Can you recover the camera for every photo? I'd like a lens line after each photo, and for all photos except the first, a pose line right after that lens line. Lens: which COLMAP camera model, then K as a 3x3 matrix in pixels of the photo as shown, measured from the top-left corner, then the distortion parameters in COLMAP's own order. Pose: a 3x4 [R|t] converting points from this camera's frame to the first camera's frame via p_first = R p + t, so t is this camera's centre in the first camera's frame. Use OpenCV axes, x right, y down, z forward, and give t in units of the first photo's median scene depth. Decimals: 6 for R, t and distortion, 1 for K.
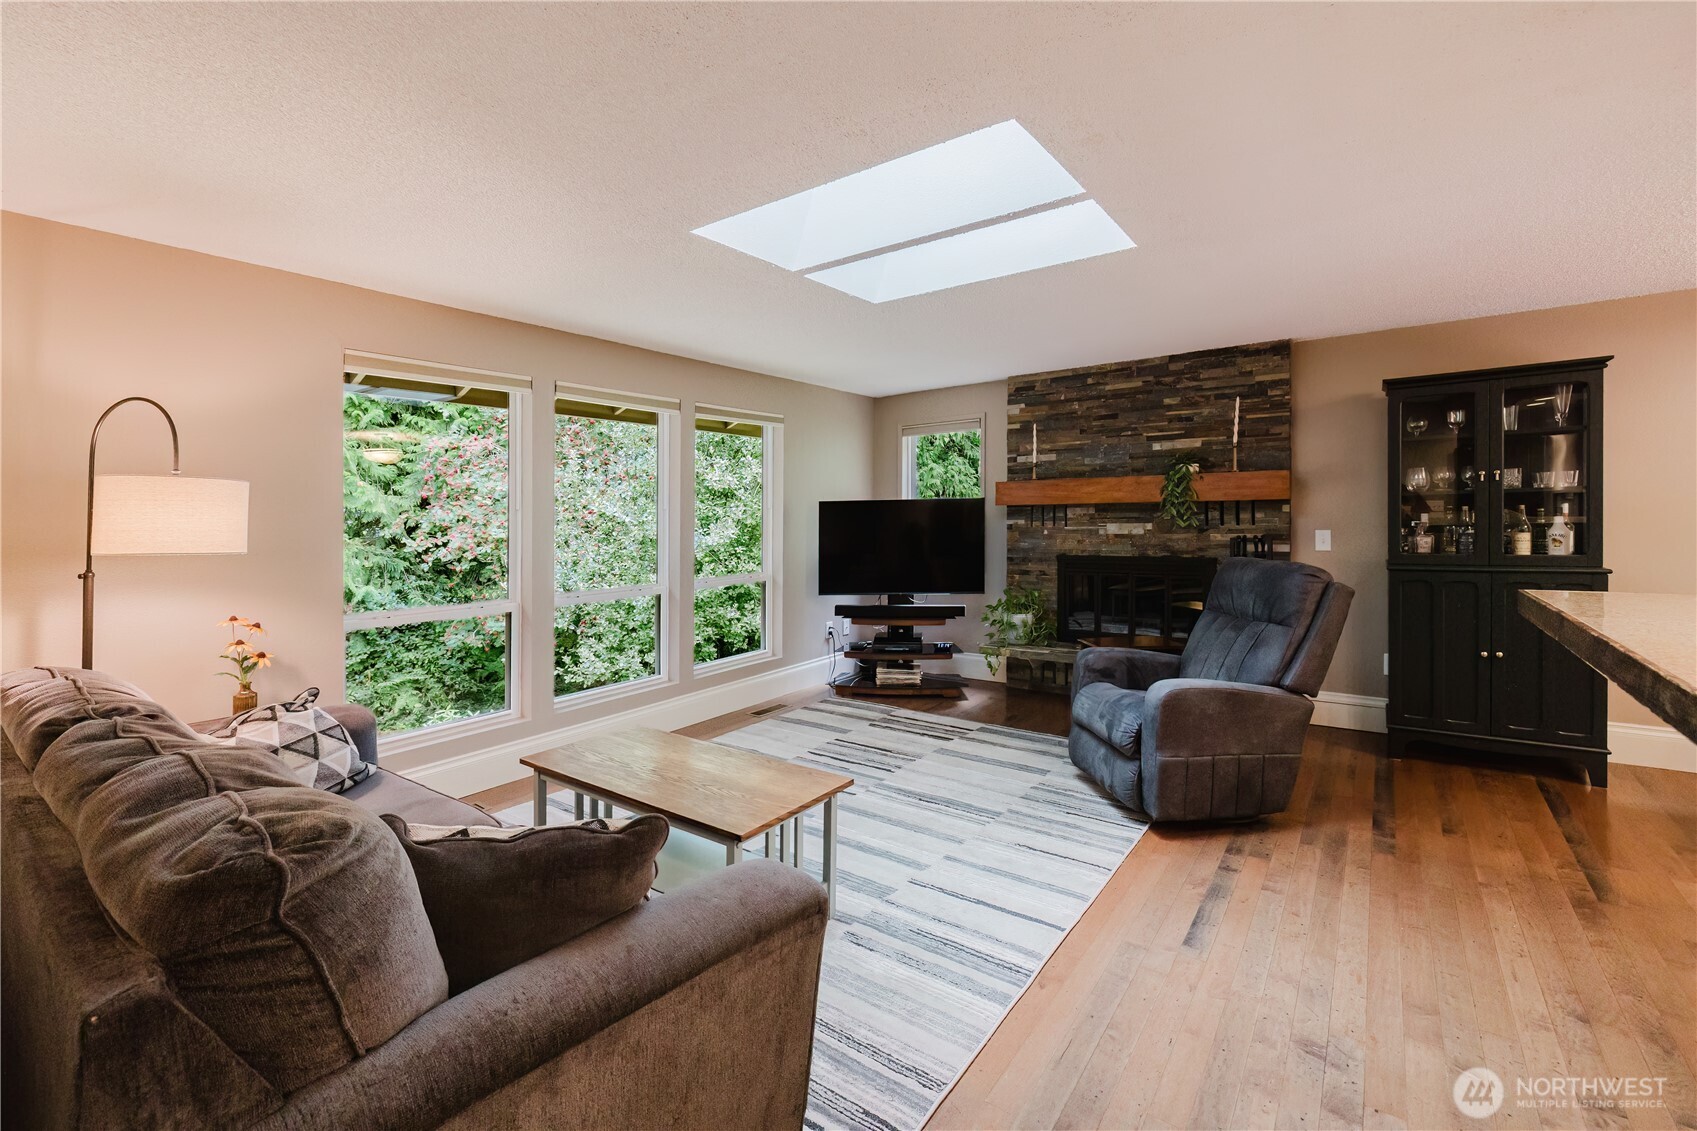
lens RADIAL K [[729.3, 0, 846.8], [0, 729.3, 520.7], [0, 0, 1]] dist [-0.000201, -0.000365]
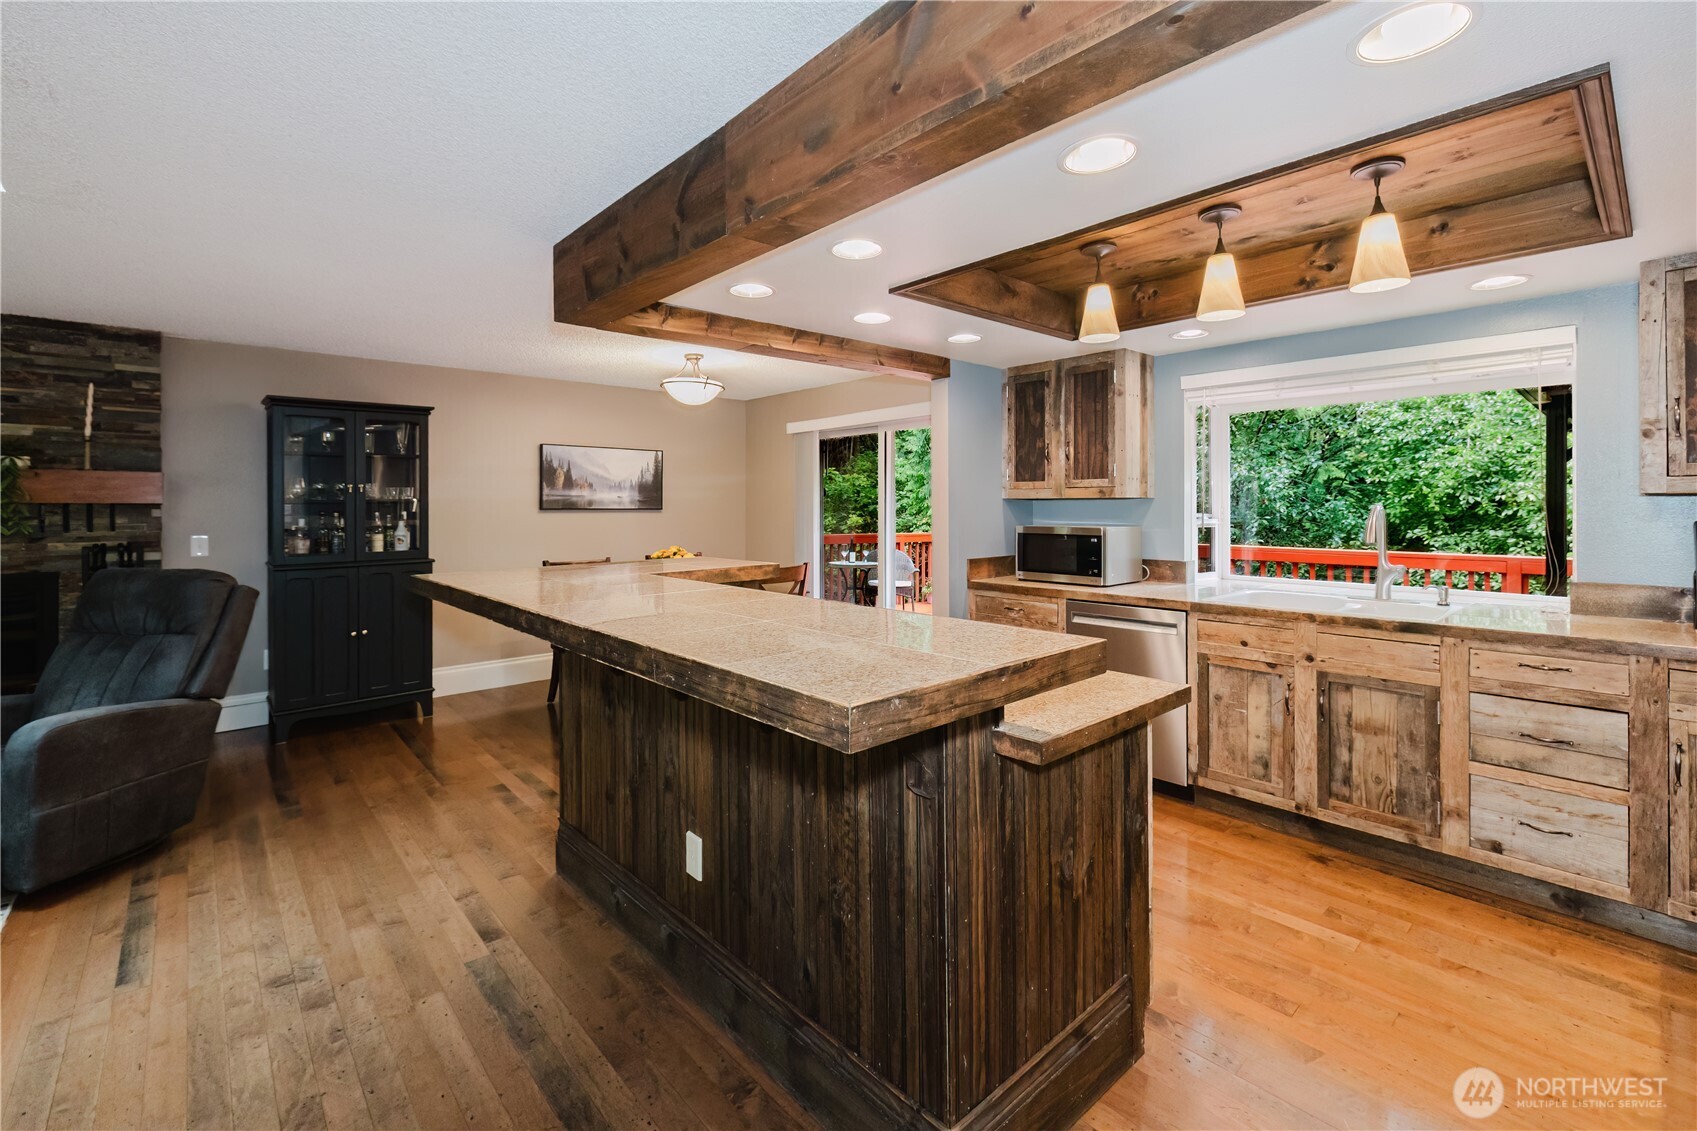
lens RADIAL K [[729.3, 0, 846.8], [0, 729.3, 520.7], [0, 0, 1]] dist [-0.000201, -0.000365]
pose [[0.203926, -0.003166, 0.978981, -0.129418], [0.004672, 0.999987, 0.002260, -0.005161], [-0.978975, 0.004113, 0.203938, -0.052223]]
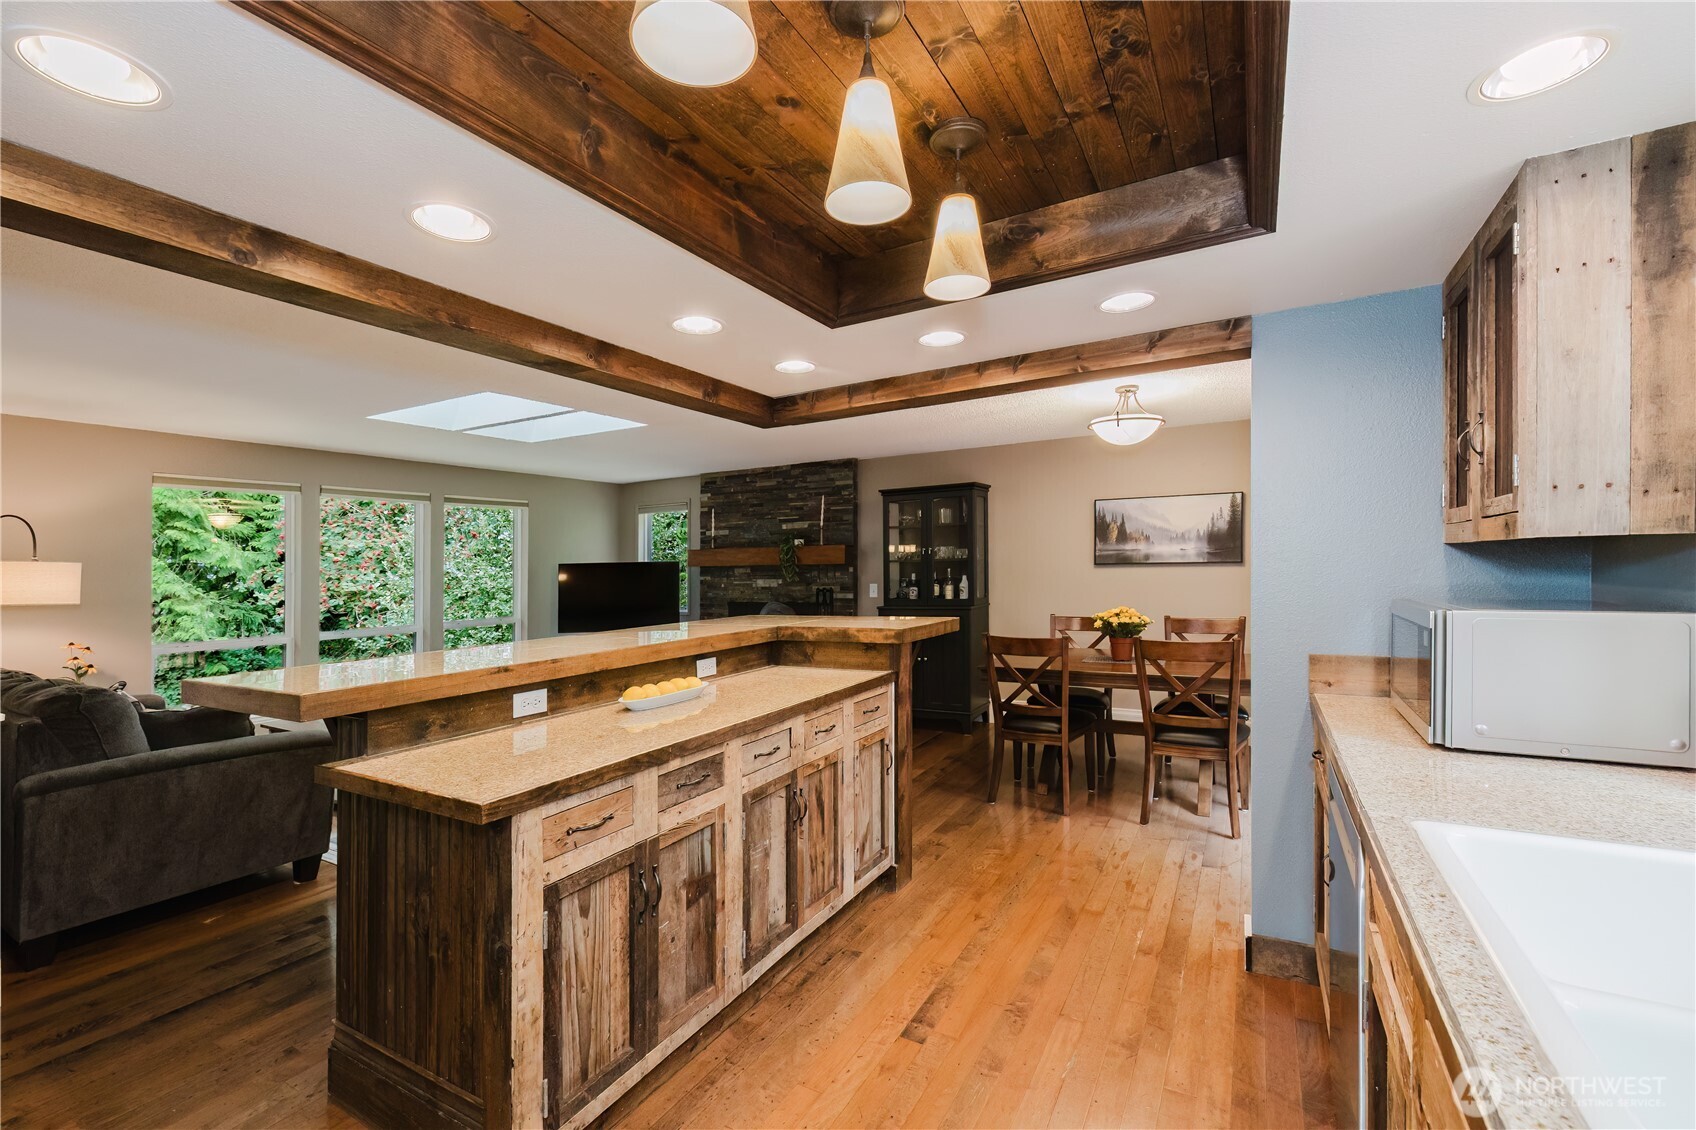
lens RADIAL K [[719.3, 0, 848.0], [0, 719.3, 565.0], [0, 0, 1]] dist [0.000050, 0.000081]
pose [[0.993158, -0.003044, 0.116735, 0.425845], [0.003874, 0.999969, -0.006886, -0.016112], [-0.116711, 0.007291, 0.993139, -0.490719]]
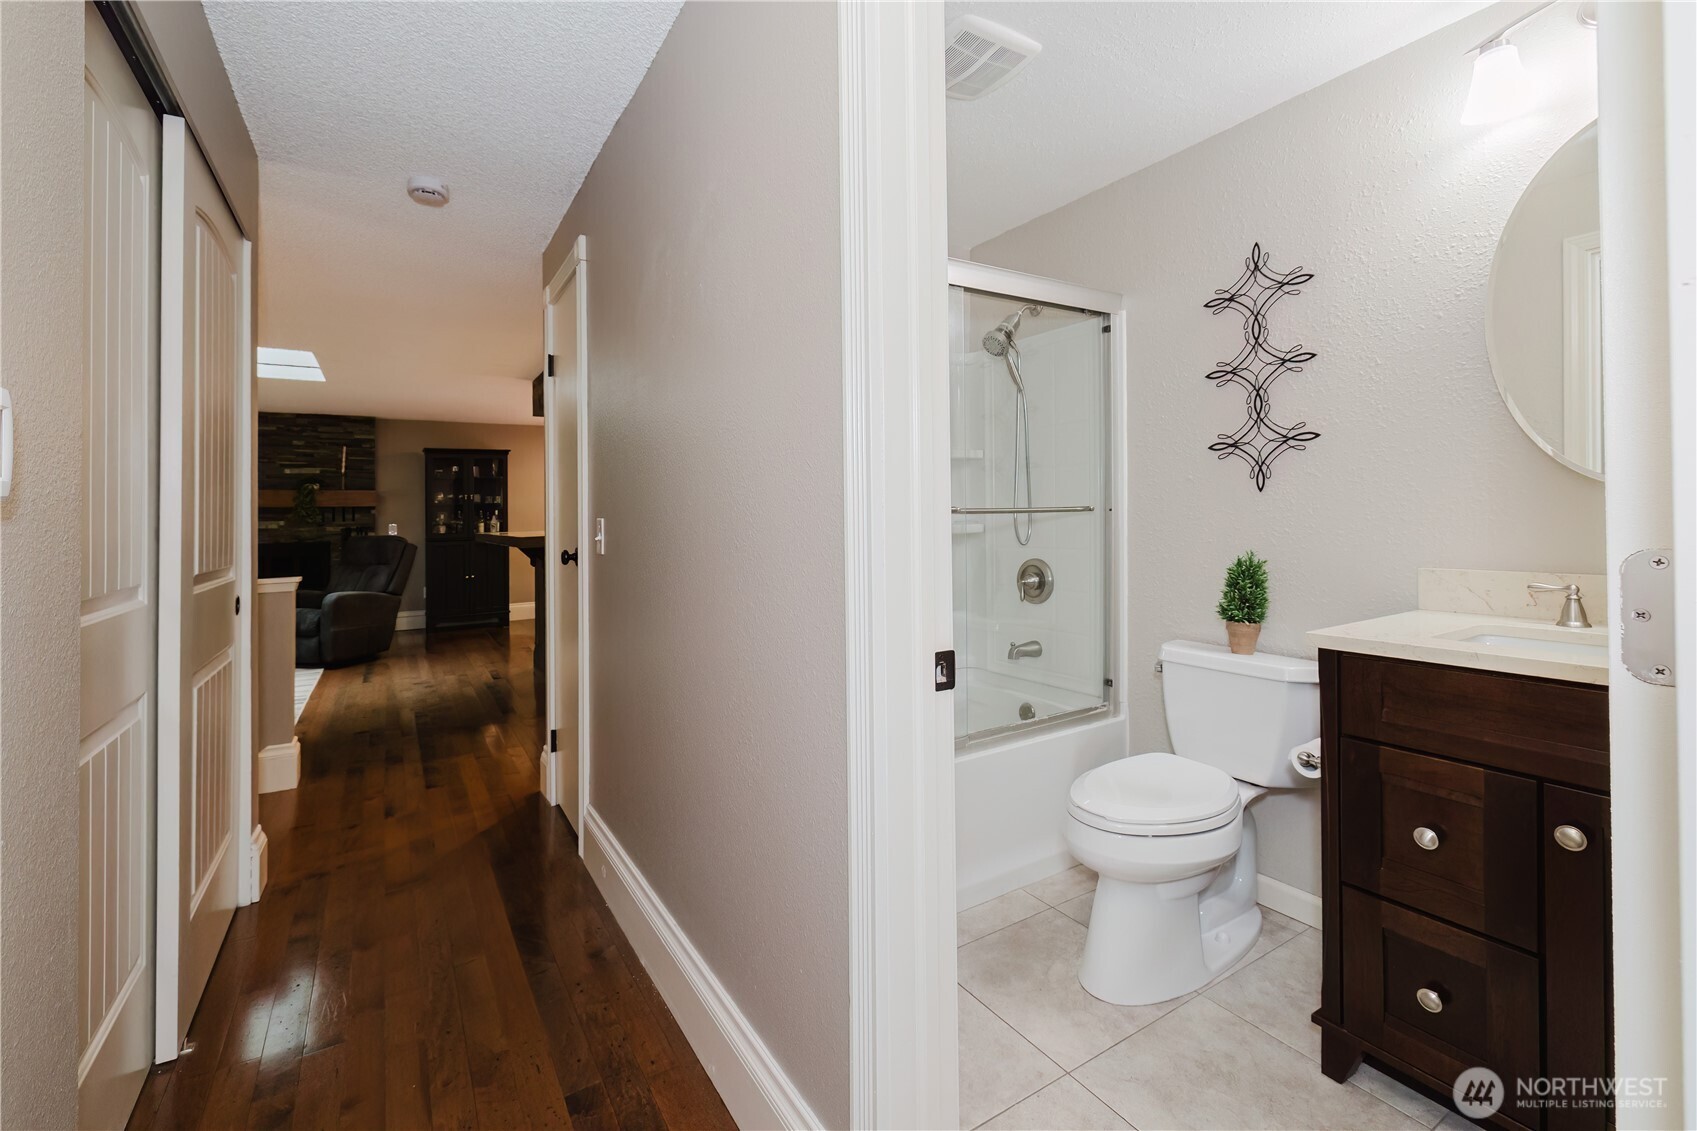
lens RADIAL K [[718.9, 0, 818.6], [0, 718.9, 513.7], [0, 0, 1]] dist [0.000752, -0.000027]
pose [[0.389204, 0.015517, 0.921021, -0.590962], [0.018335, 0.999530, -0.024588, 0.050736], [-0.920969, 0.026457, 0.388737, -0.682809]]
